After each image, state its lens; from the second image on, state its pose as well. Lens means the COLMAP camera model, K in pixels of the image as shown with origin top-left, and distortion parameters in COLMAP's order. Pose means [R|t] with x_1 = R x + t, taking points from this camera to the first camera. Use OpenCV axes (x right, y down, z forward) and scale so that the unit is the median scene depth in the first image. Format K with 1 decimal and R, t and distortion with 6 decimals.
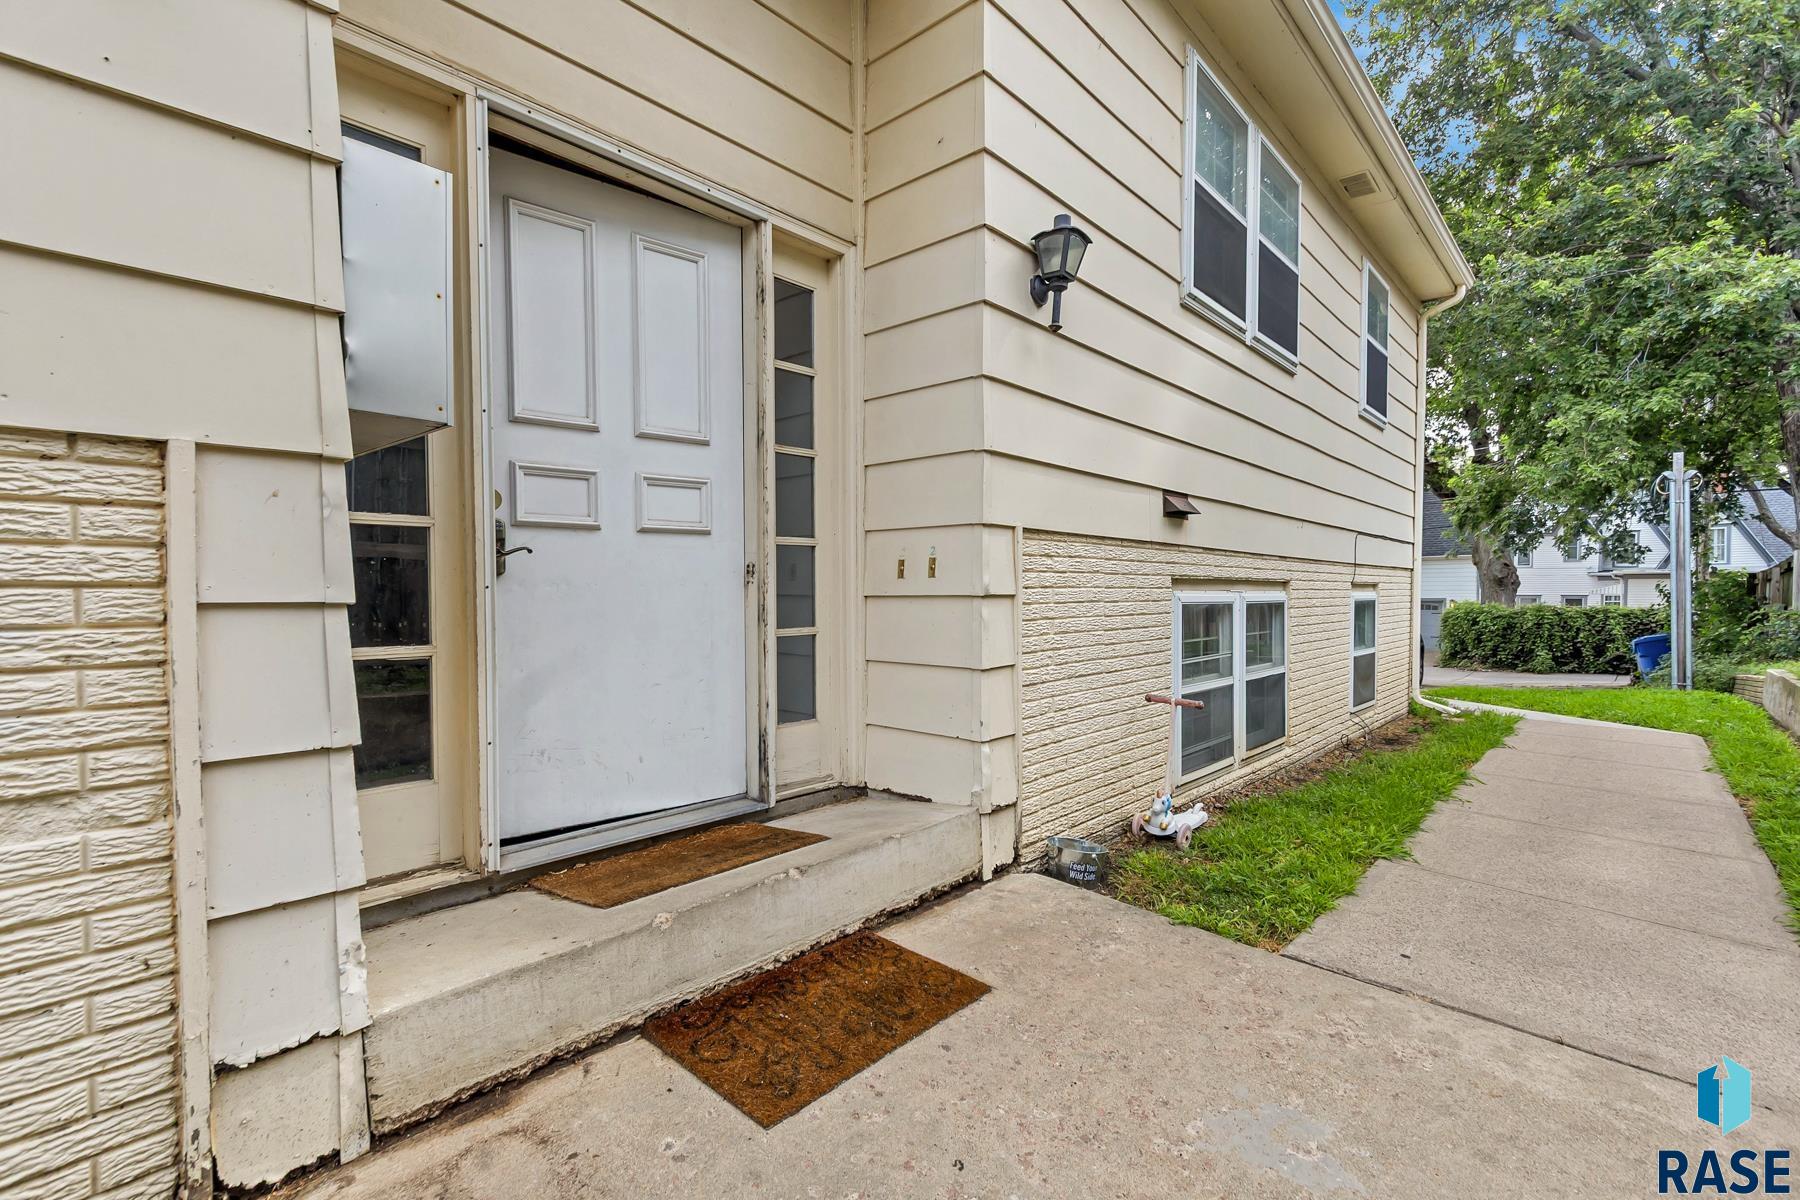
lens RADIAL K [[785.8, 0, 892.9], [0, 785.8, 604.1], [0, 0, 1]] dist [0.010104, -0.000482]
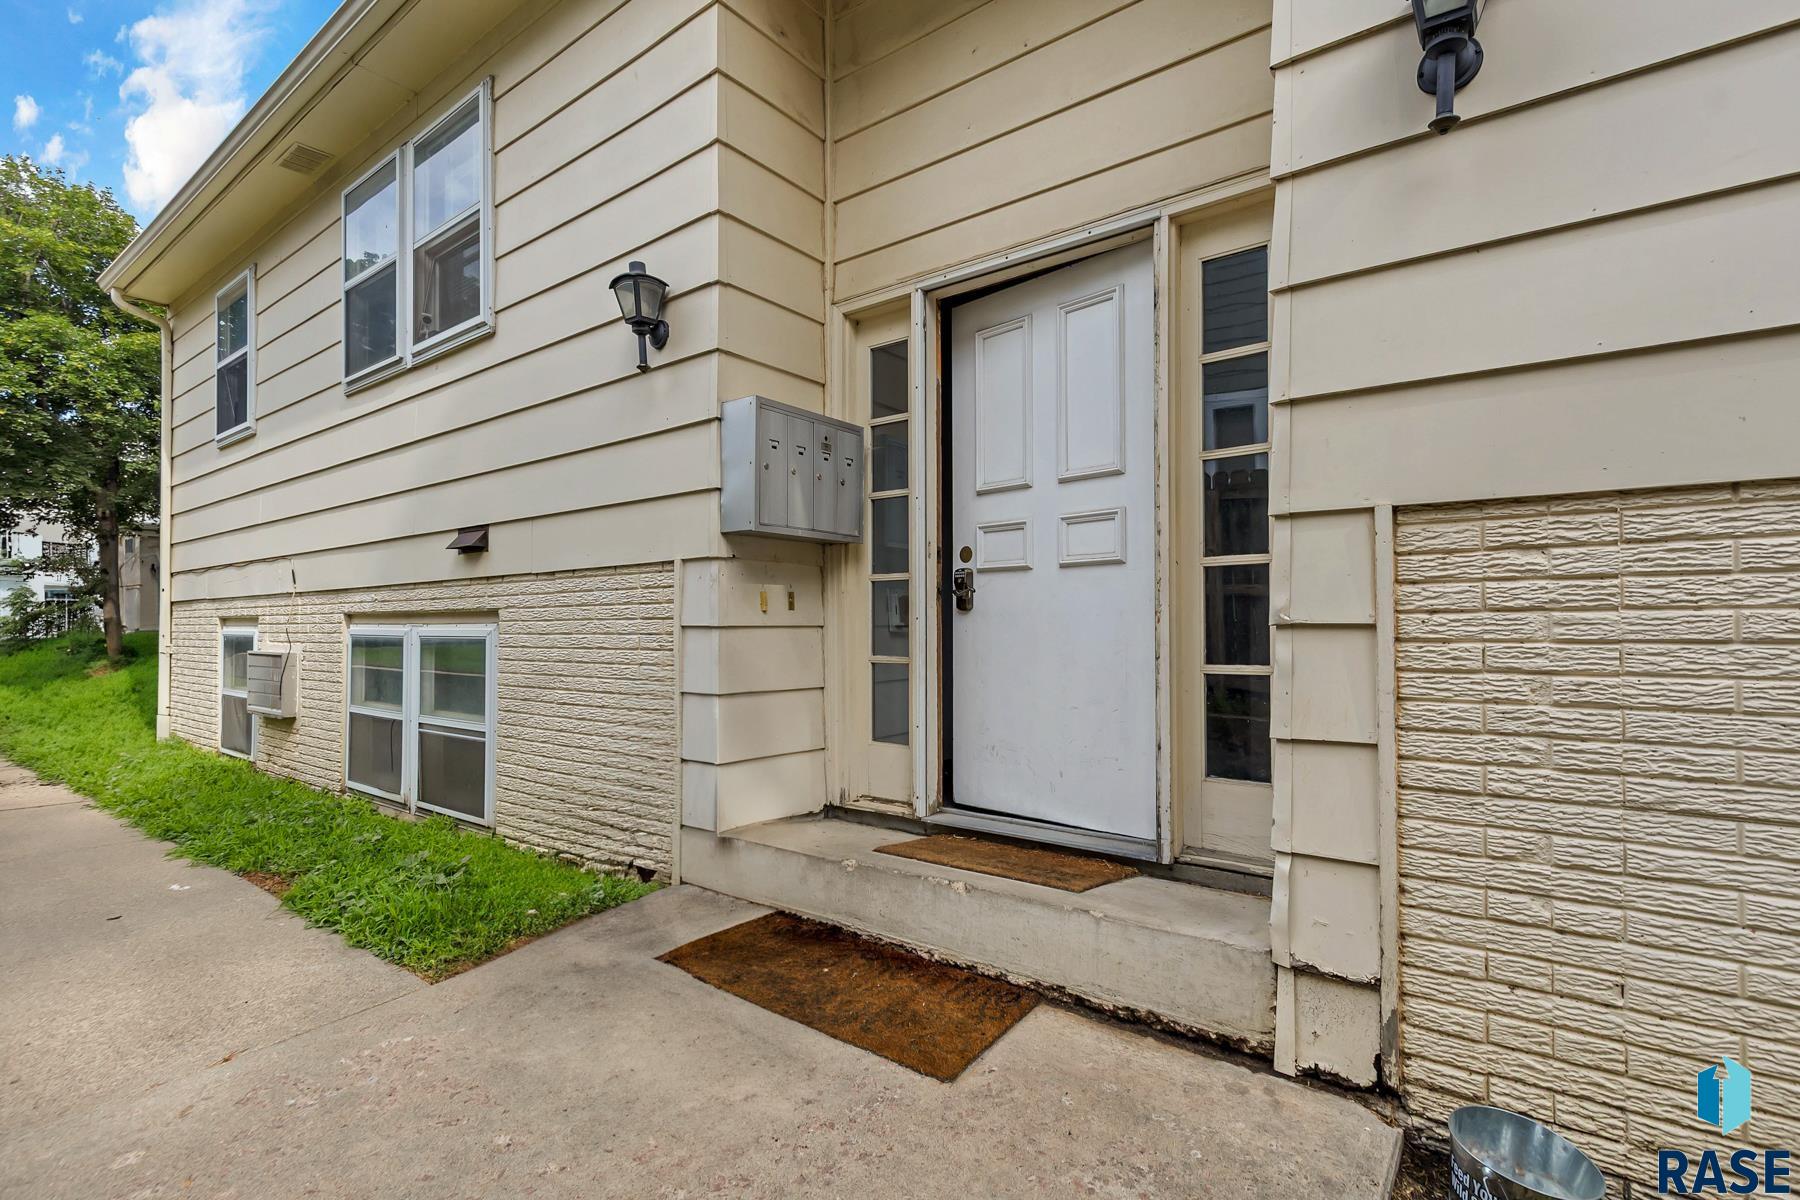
lens RADIAL K [[771.6, 0, 902.3], [0, 771.6, 612.7], [0, 0, 1]] dist [0.000030, 0.000006]
pose [[0.150467, -0.016735, -0.988473, 0.770085], [-0.017765, 0.999650, -0.019629, -0.003345], [0.988455, 0.020513, 0.150117, 0.658054]]
